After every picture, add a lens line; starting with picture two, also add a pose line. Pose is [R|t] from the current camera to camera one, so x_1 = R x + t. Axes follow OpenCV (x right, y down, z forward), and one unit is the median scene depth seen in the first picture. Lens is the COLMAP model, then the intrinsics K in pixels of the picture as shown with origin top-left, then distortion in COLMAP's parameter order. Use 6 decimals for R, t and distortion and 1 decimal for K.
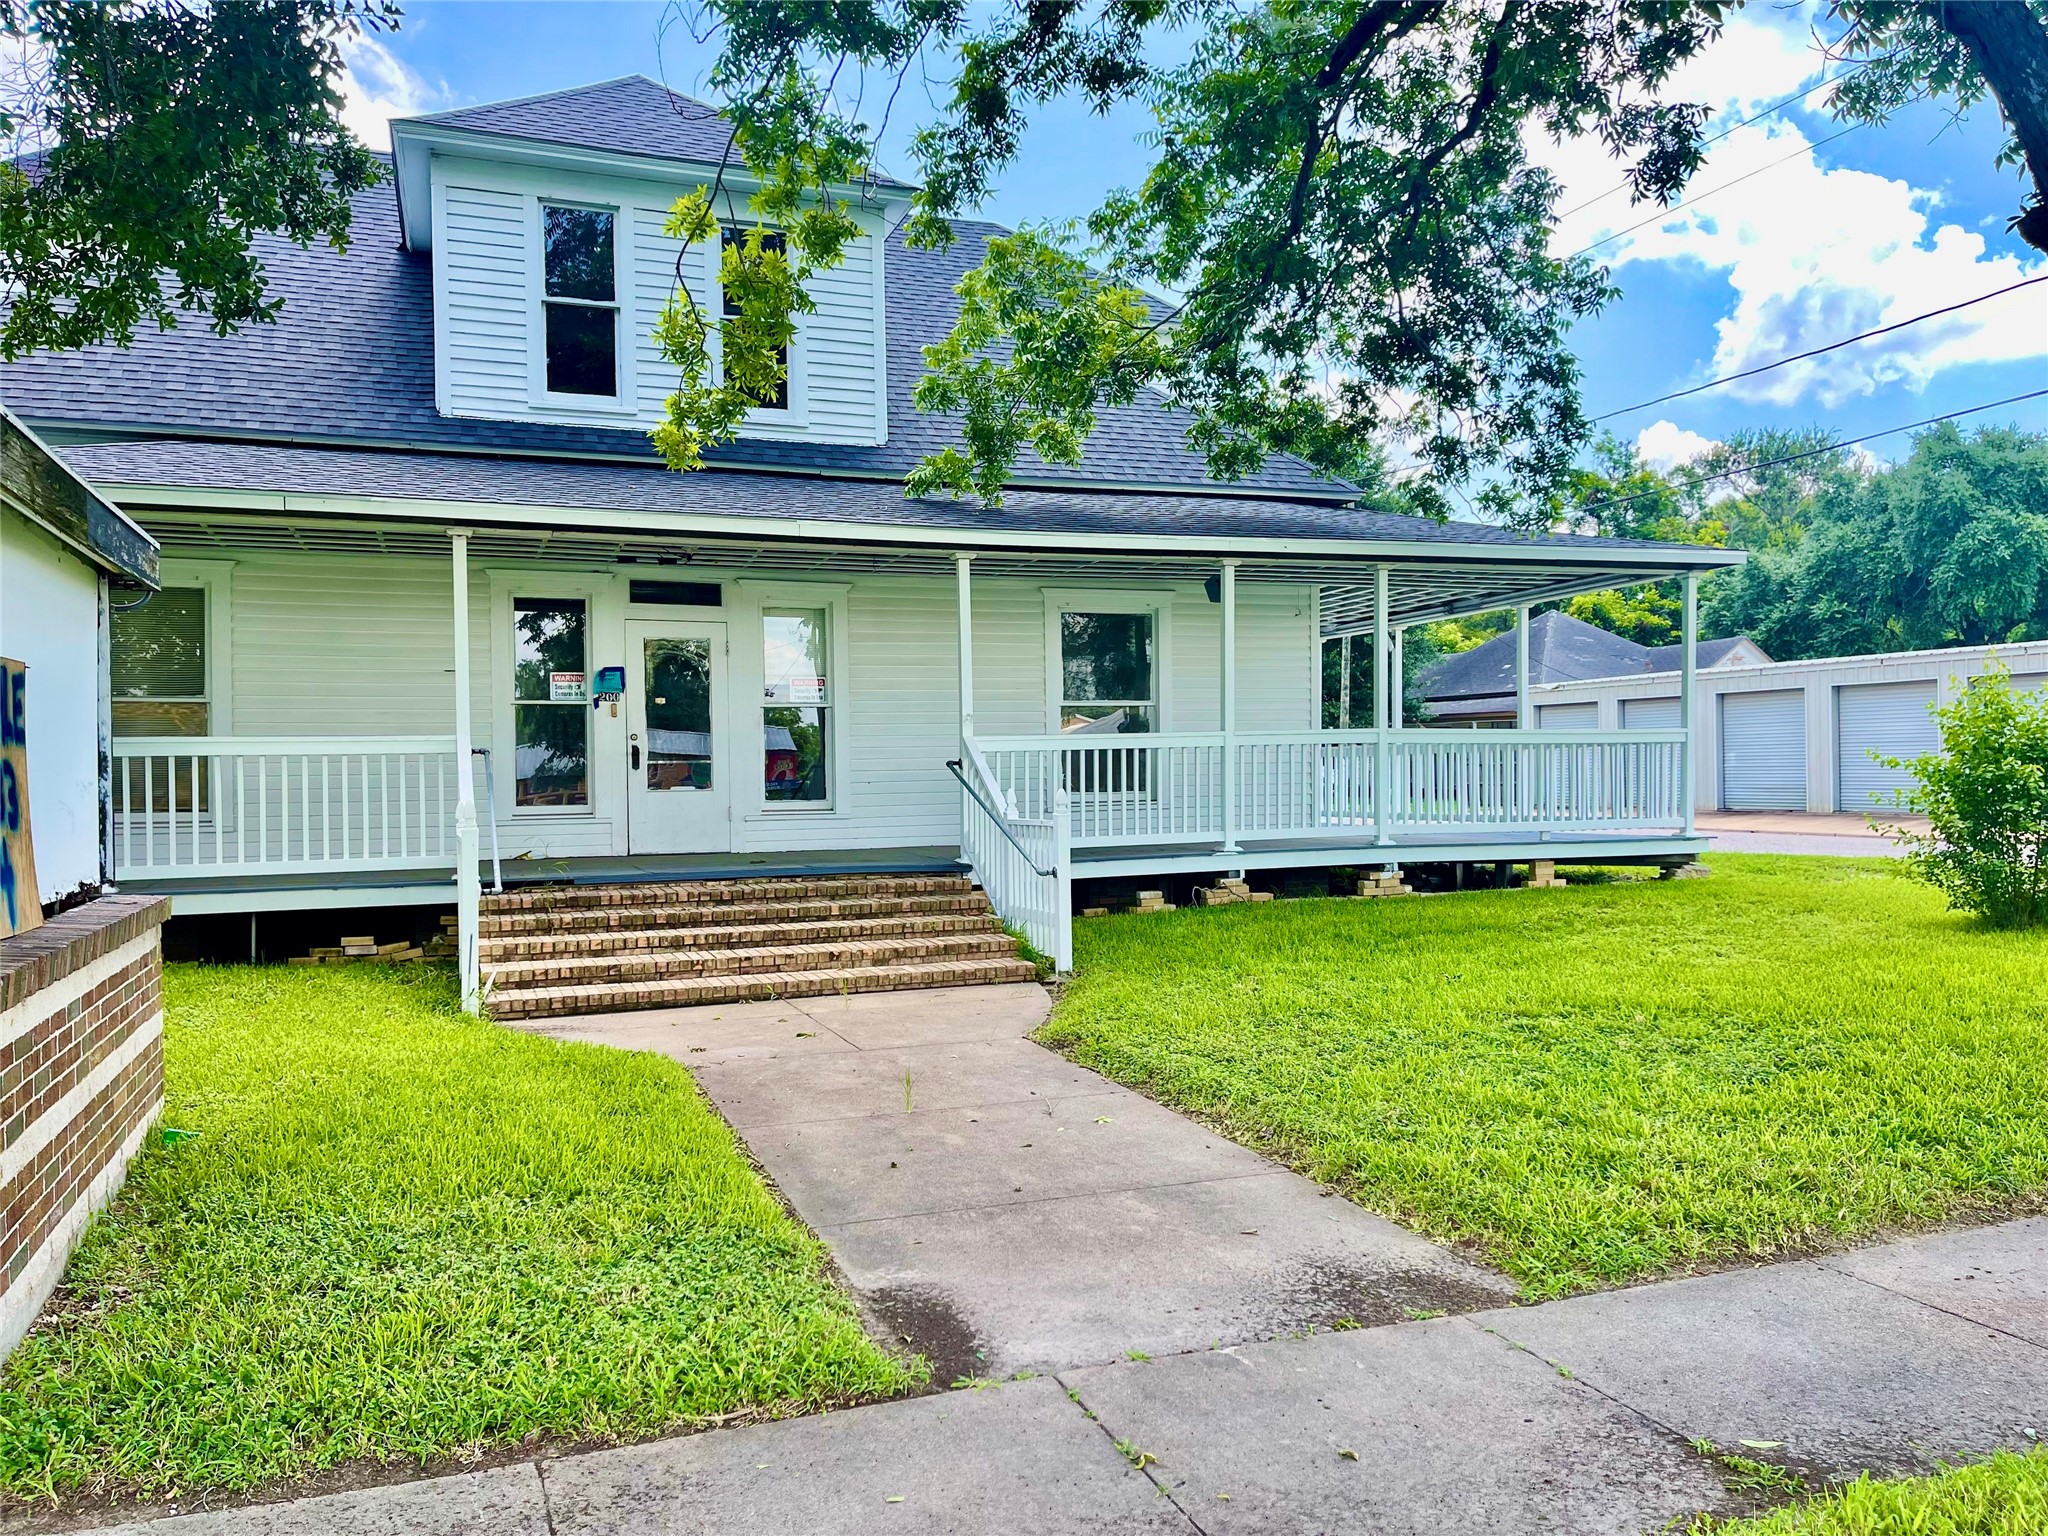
lens RADIAL K [[1562.2, 0, 1016.4], [0, 1562.2, 775.9], [0, 0, 1]] dist [0.078838, -0.103872]
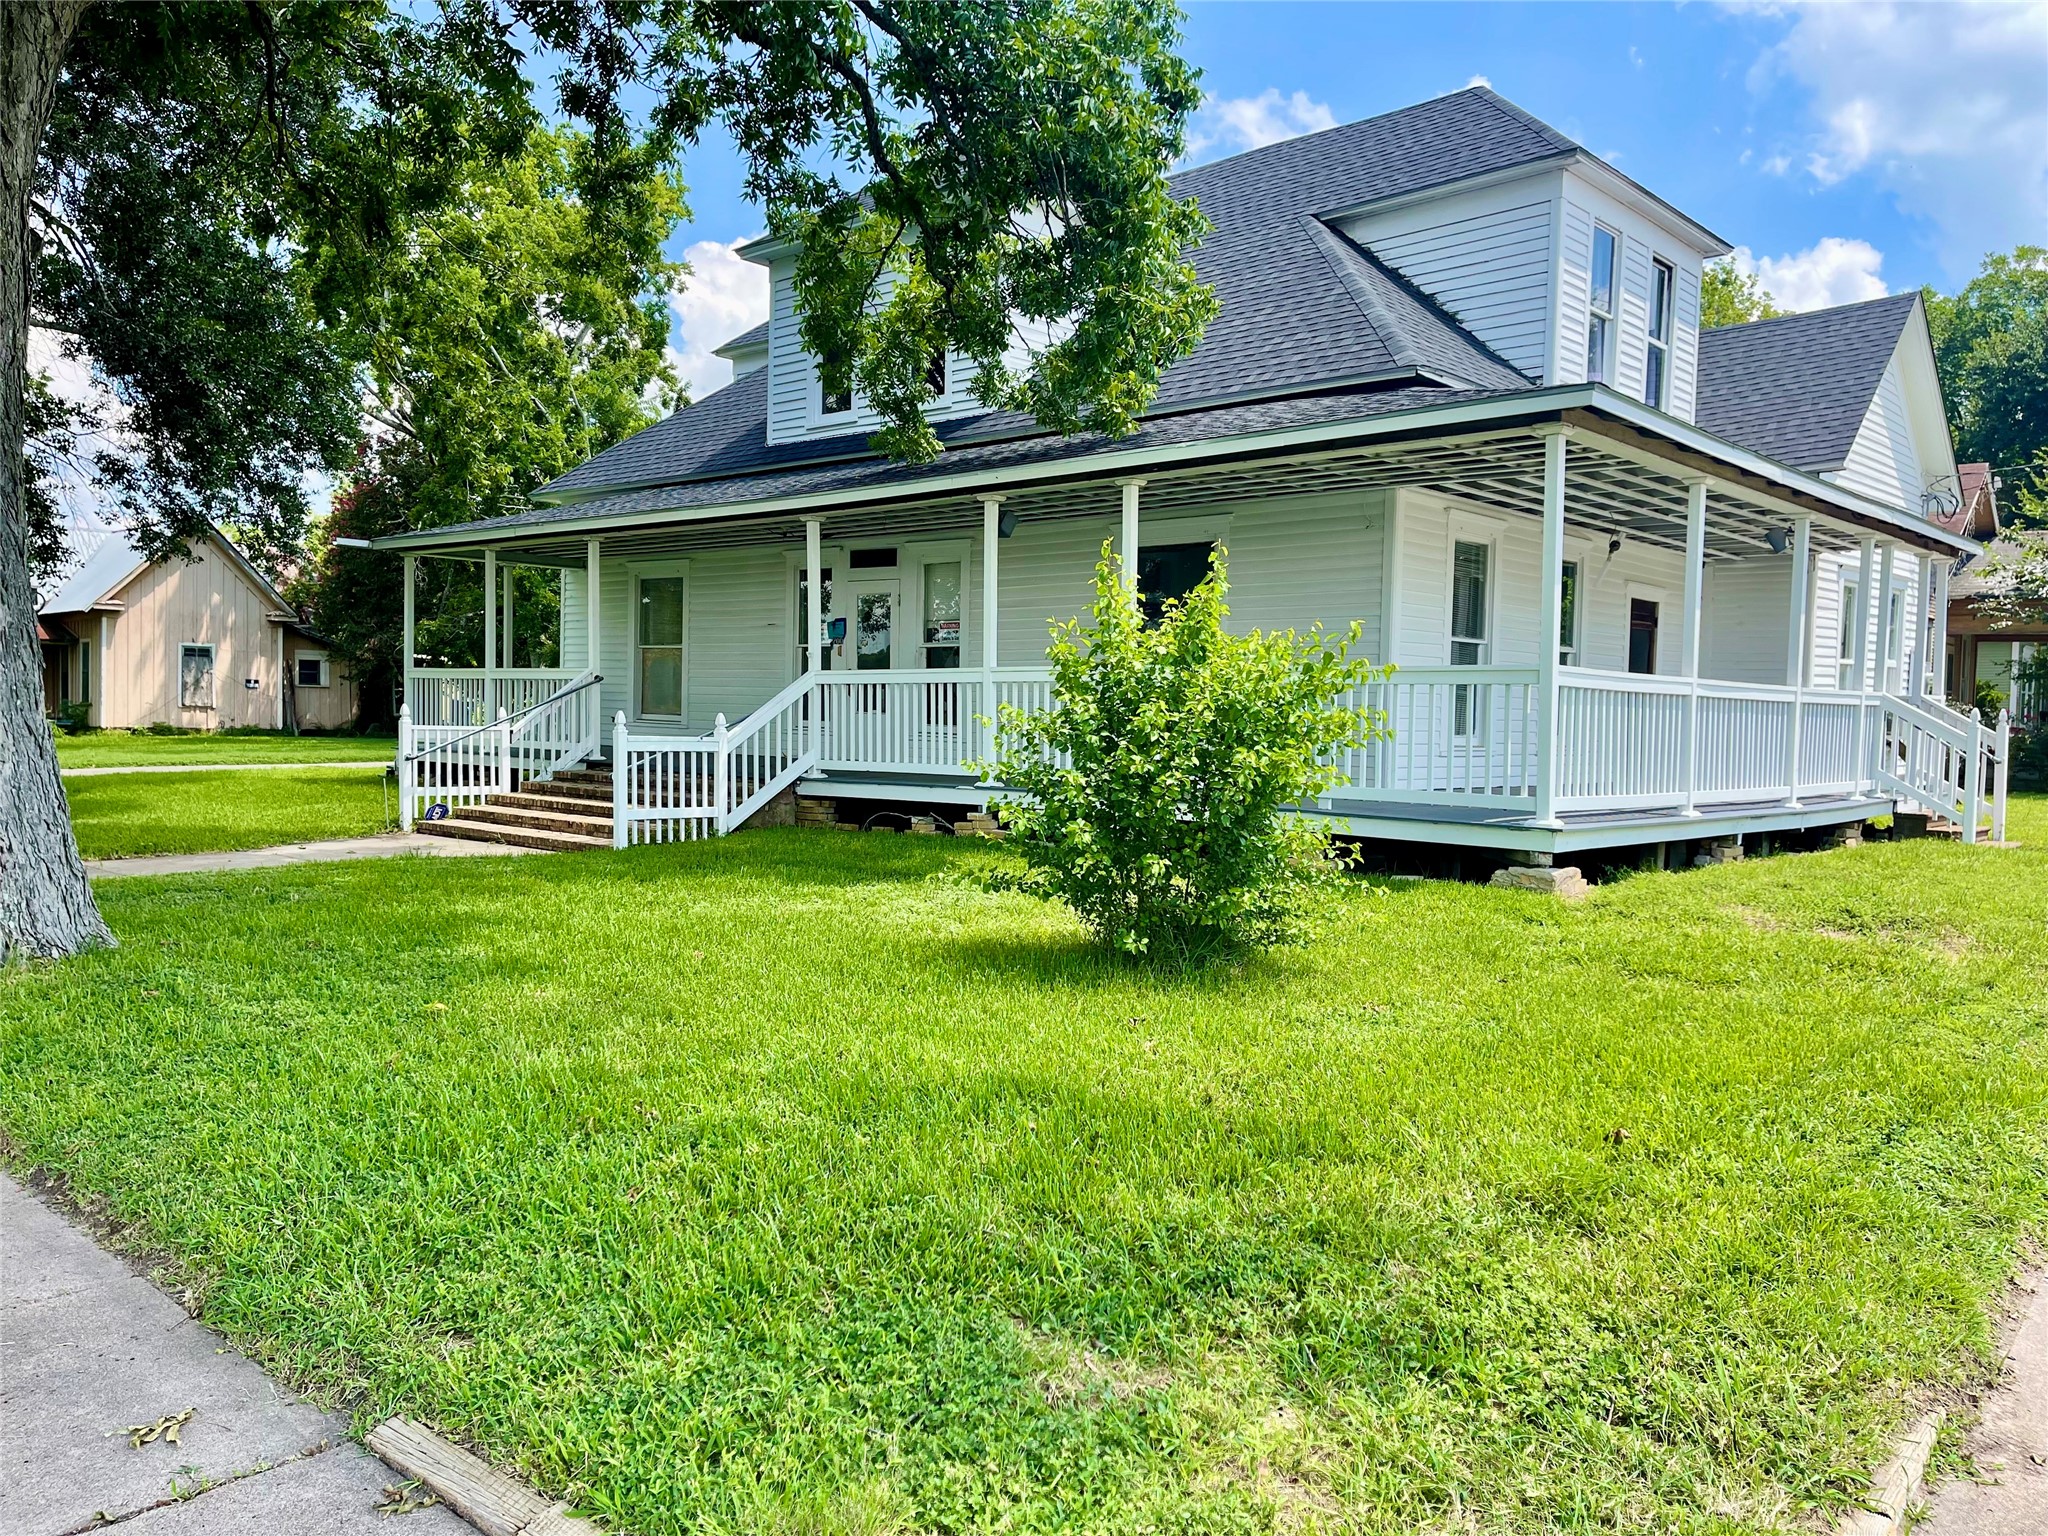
lens RADIAL K [[1562.2, 0, 1024.5], [0, 1562.2, 781.4], [0, 0, 1]] dist [0.078838, -0.103872]
pose [[0.466953, 0.067428, -0.881708, 0.982958], [-0.035364, 0.997715, 0.057571, -0.013901], [0.883575, 0.004298, 0.468270, 0.521399]]
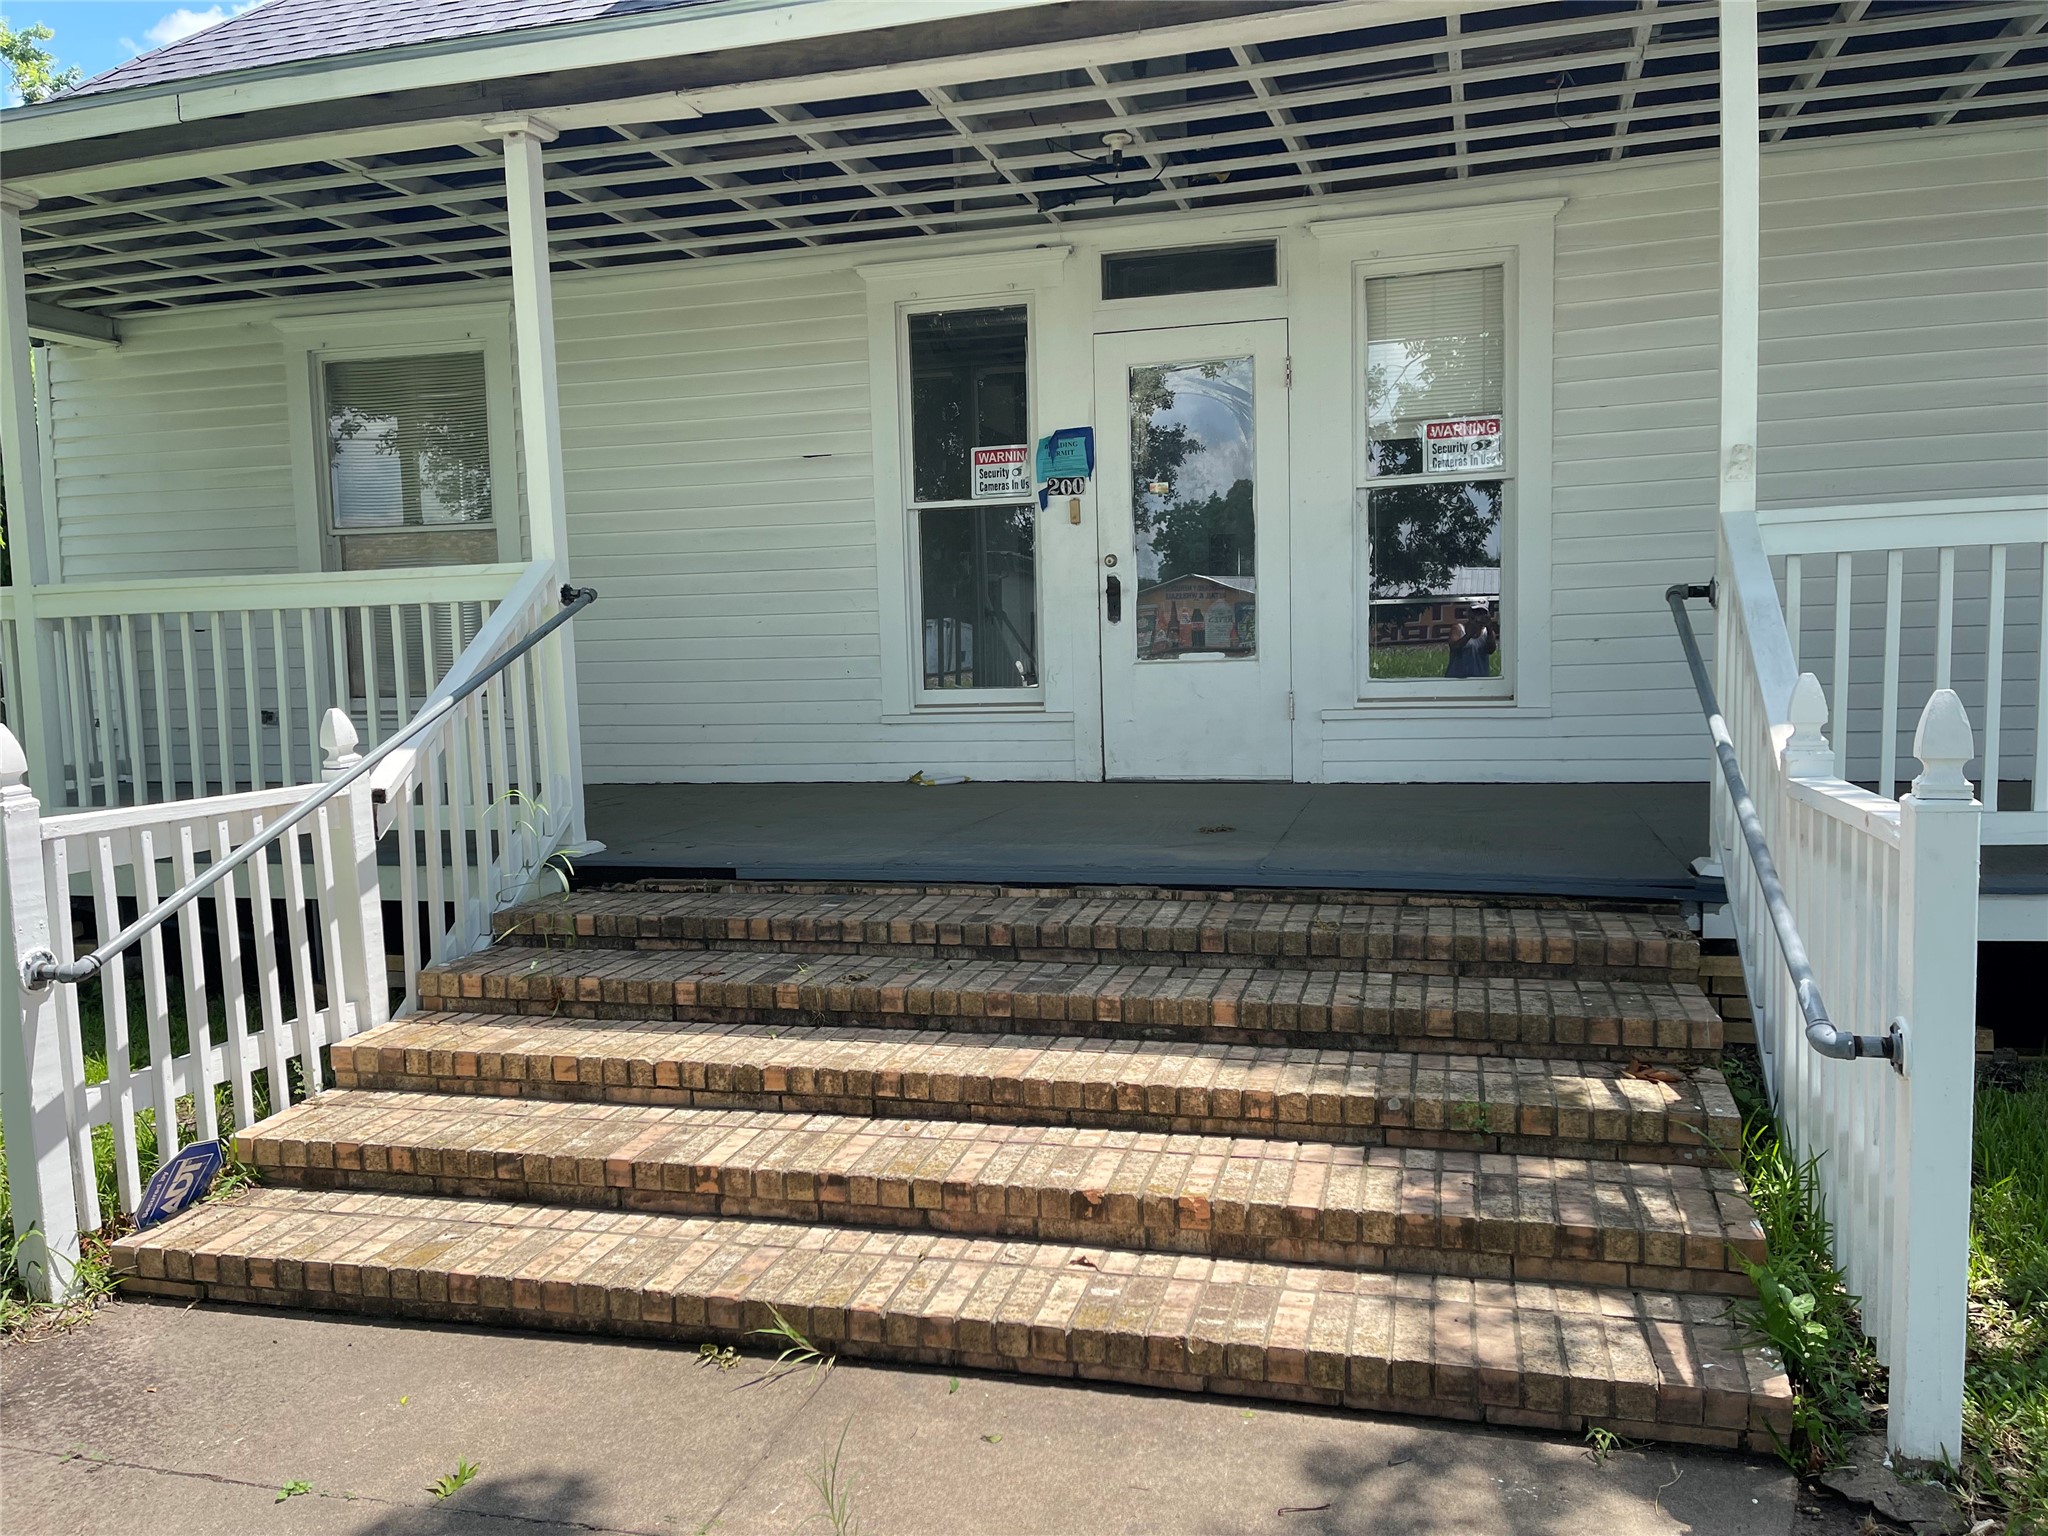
lens RADIAL K [[1562.2, 0, 1020.7], [0, 1562.2, 762.1], [0, 0, 1]] dist [0.078838, -0.103872]
pose [[0.814583, 0.035849, -0.578938, 0.040373], [0.015320, 0.996411, 0.083255, -0.001295], [0.579844, -0.076687, 0.811110, 0.550216]]
